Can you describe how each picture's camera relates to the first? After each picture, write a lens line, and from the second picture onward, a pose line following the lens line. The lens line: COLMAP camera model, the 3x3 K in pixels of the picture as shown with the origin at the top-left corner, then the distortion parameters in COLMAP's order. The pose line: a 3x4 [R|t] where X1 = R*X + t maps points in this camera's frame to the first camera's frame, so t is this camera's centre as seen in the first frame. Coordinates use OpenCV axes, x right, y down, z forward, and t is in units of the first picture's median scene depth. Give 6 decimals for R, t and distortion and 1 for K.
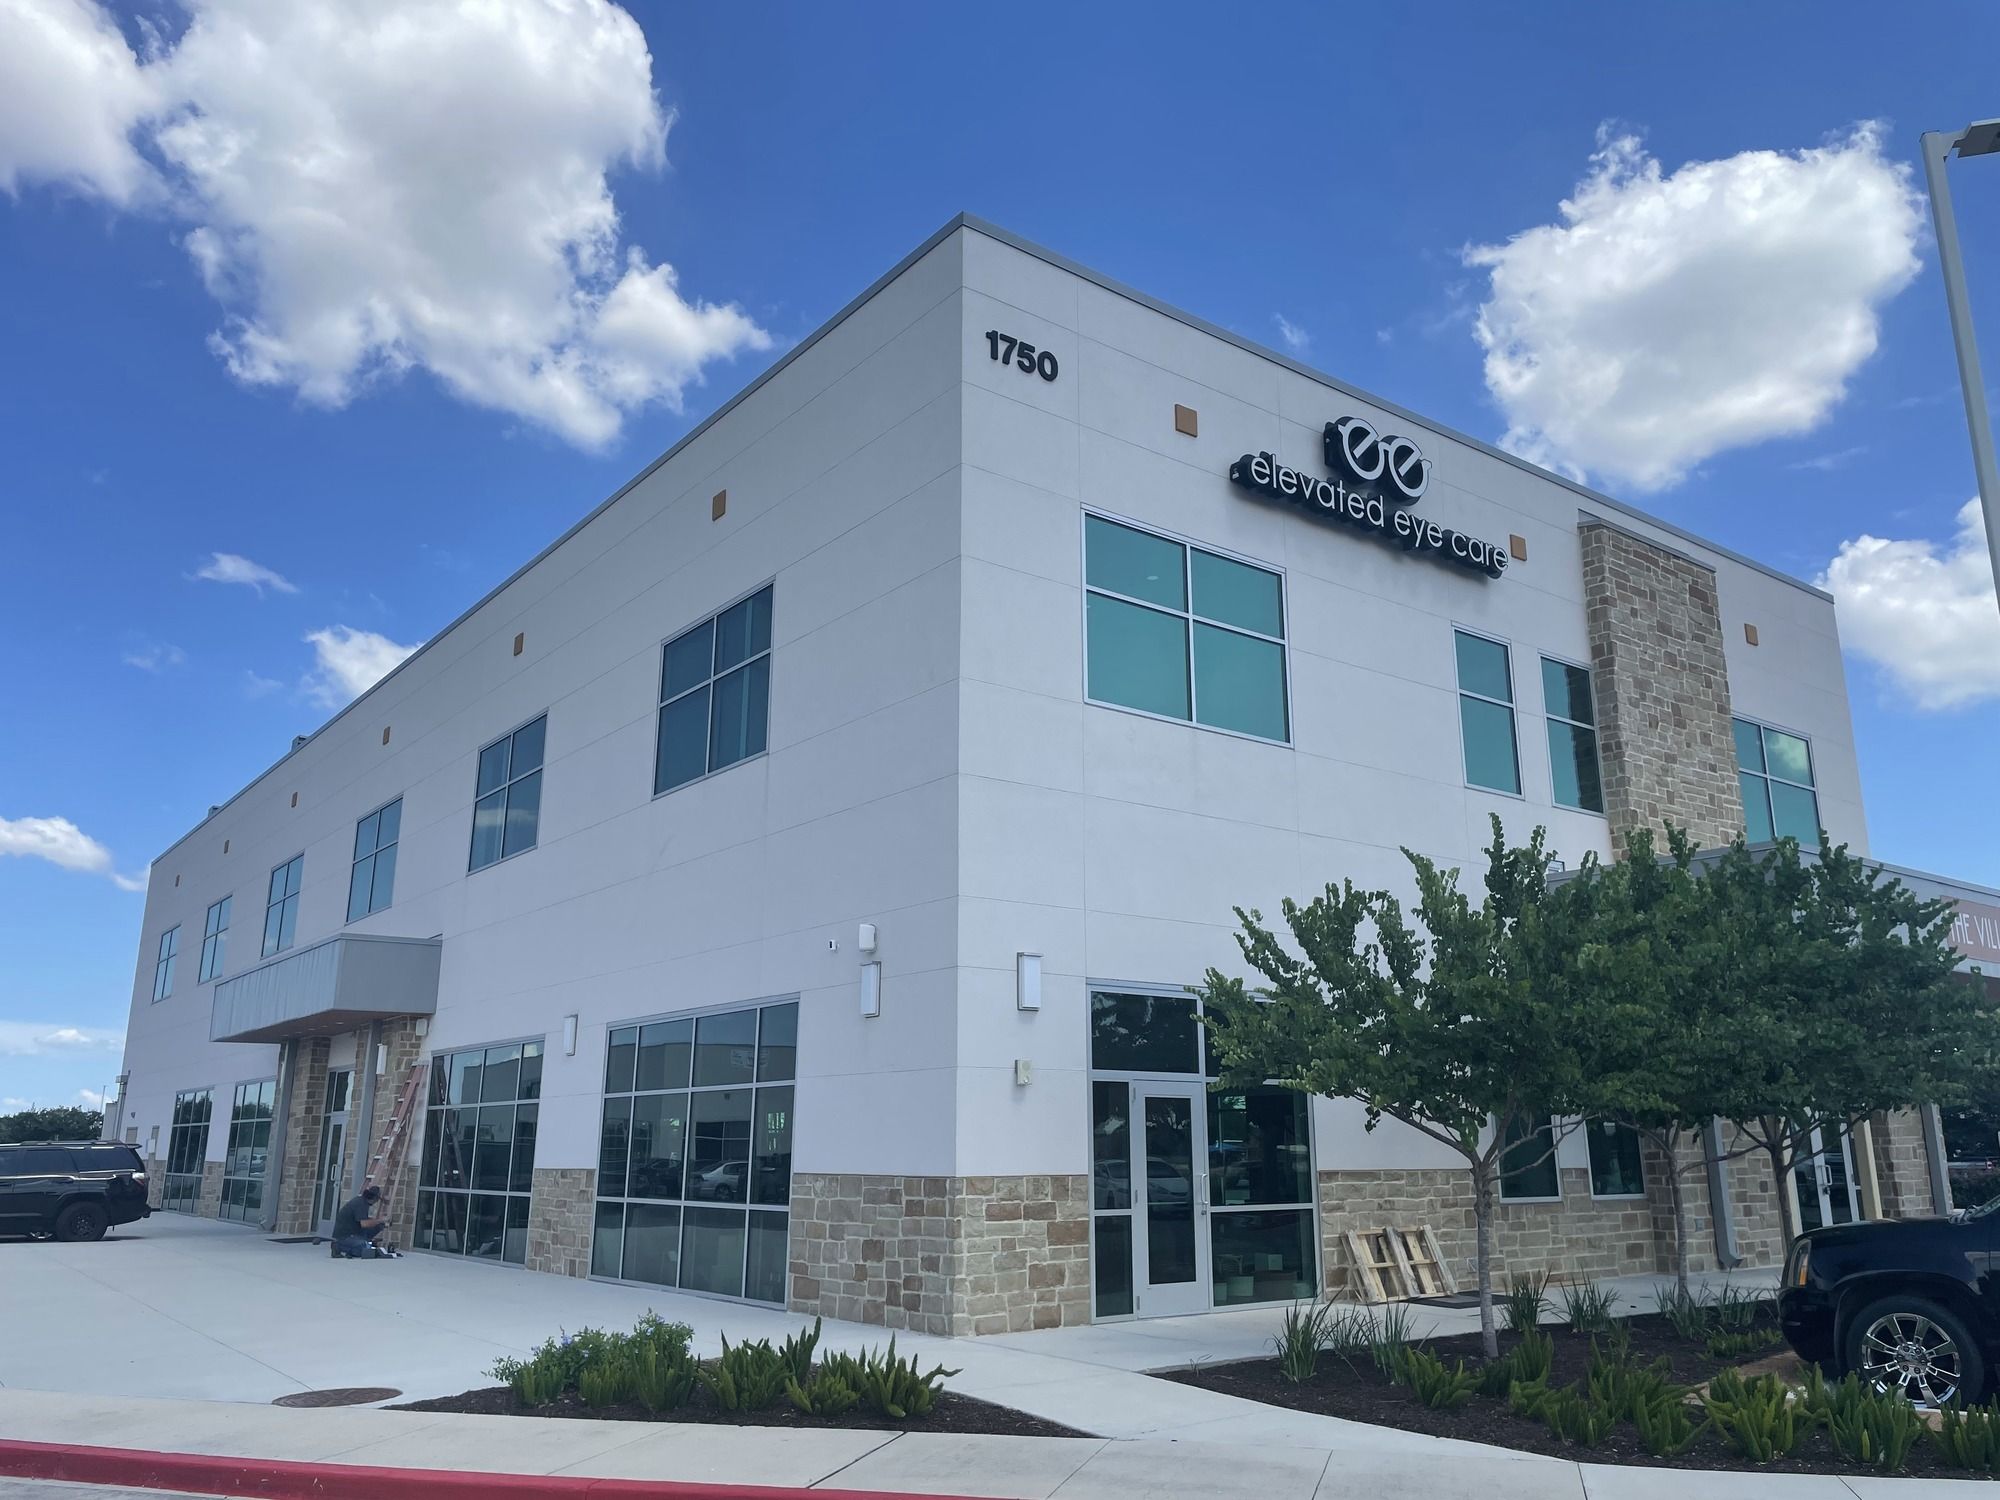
lens RADIAL K [[1517.6, 0, 1004.7], [0, 1517.6, 738.6], [0, 0, 1]] dist [0.075224, -0.079790]
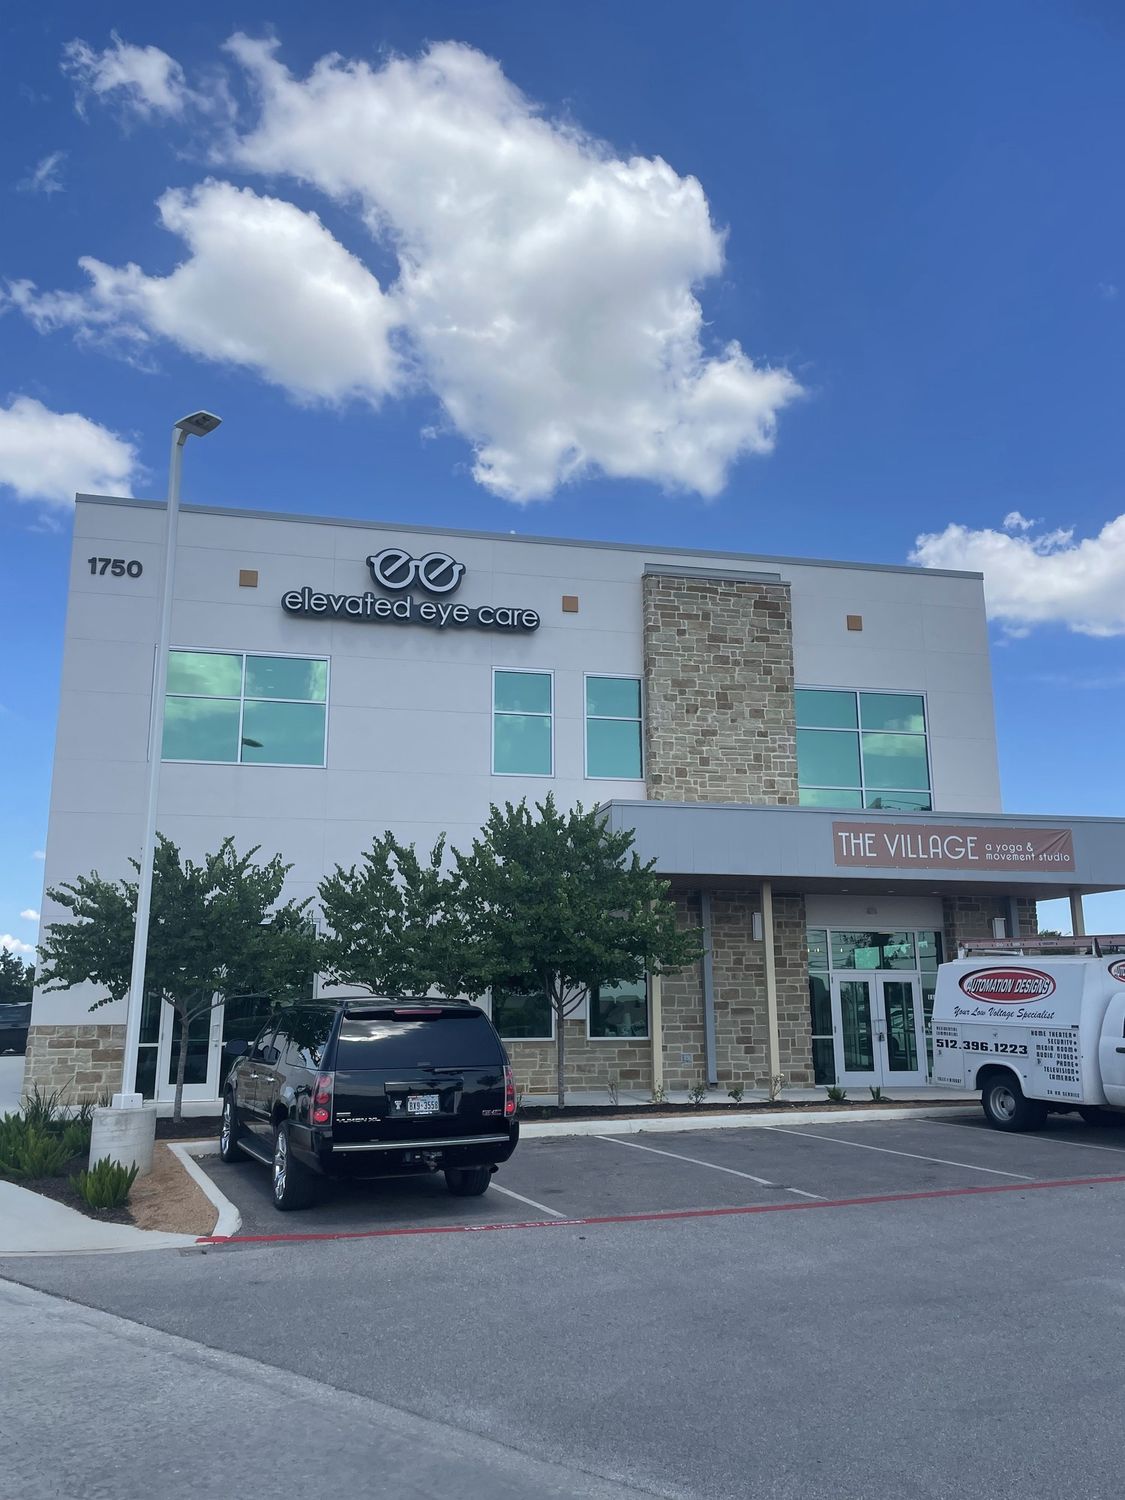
lens RADIAL K [[1138.2, 0, 566.8], [0, 1138.2, 754.6], [0, 0, 1]] dist [0.075224, -0.079790]
pose [[0.902865, -0.086560, -0.421120, 0.857330], [0.109158, 0.993578, 0.029802, -0.014759], [0.415835, -0.072876, 0.906515, -0.007062]]
